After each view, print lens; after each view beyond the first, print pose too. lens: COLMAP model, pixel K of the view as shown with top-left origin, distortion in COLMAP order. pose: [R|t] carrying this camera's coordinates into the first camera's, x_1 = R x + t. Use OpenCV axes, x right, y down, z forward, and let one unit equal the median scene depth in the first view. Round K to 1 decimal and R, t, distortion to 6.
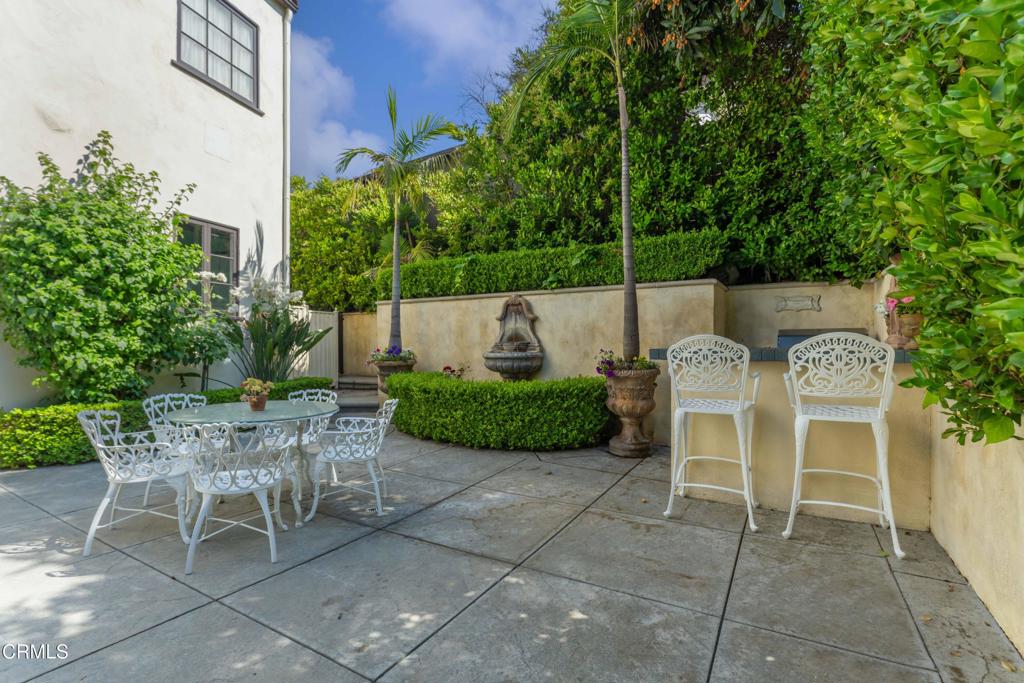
lens RADIAL K [[473.9, 0, 511.8], [0, 473.9, 338.1], [0, 0, 1]] dist [0.001171, 0.000024]
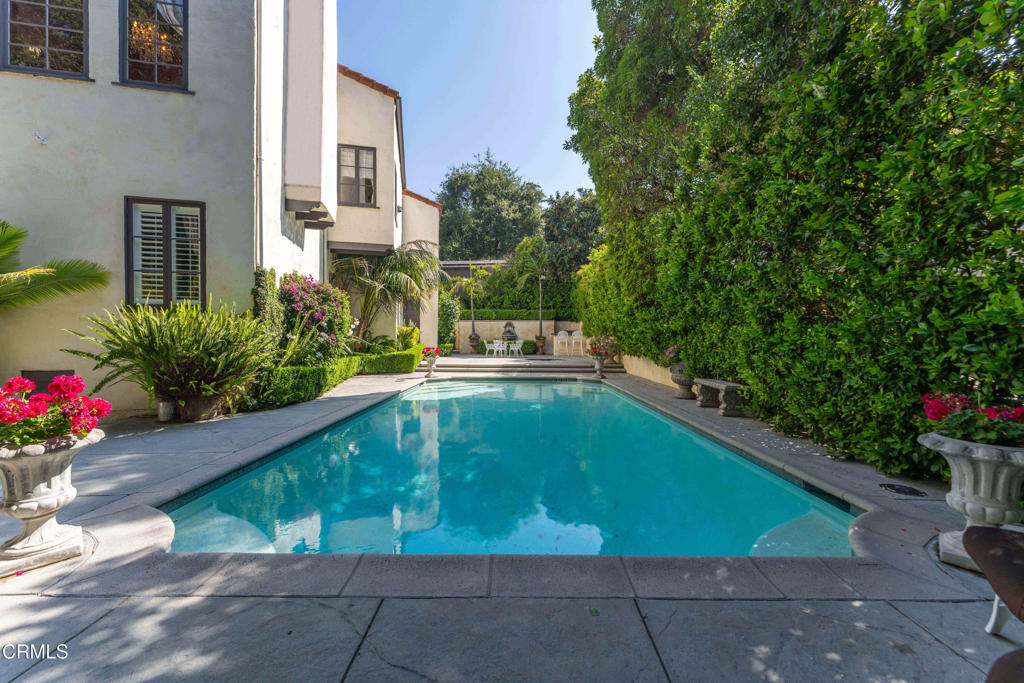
lens RADIAL K [[404.0, 0, 505.7], [0, 404.0, 341.5], [0, 0, 1]] dist [-0.002252, 0.000777]
pose [[0.875349, -0.000235, 0.483492, -1.988509], [-0.004562, 0.999951, 0.008744, 0.063841], [-0.483471, -0.009860, 0.875305, -2.383023]]
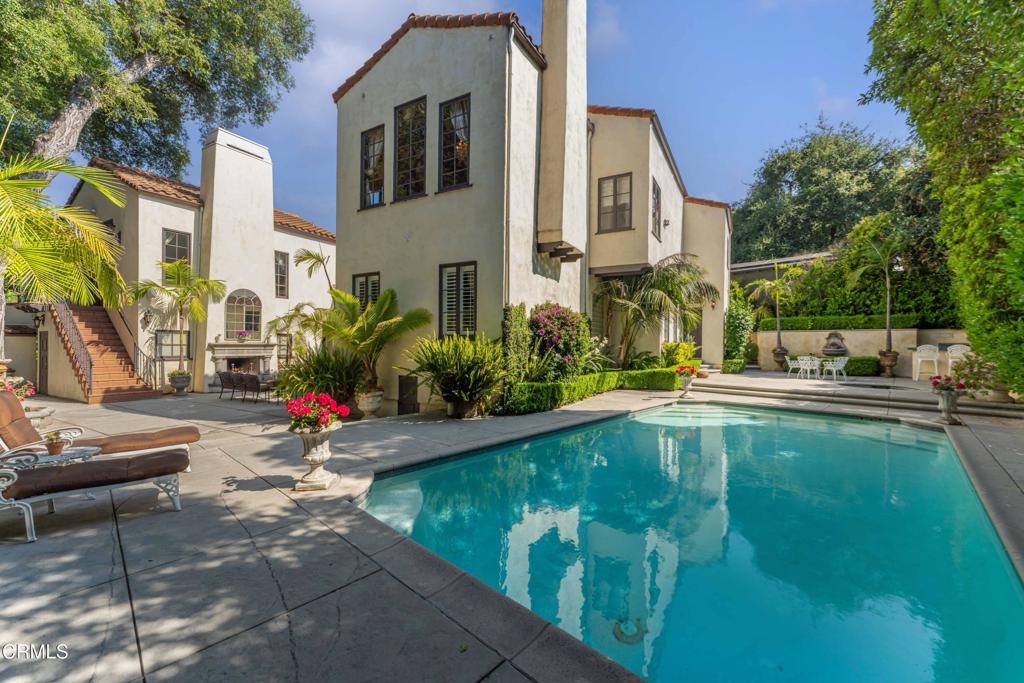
lens RADIAL K [[404.0, 0, 511.8], [0, 404.0, 342.2], [0, 0, 1]] dist [-0.002252, 0.000777]
pose [[0.970807, 0.006684, -0.239769, -1.670086], [-0.007567, 0.999968, -0.002762, 0.008888], [0.239743, 0.004496, 0.970826, -2.476290]]
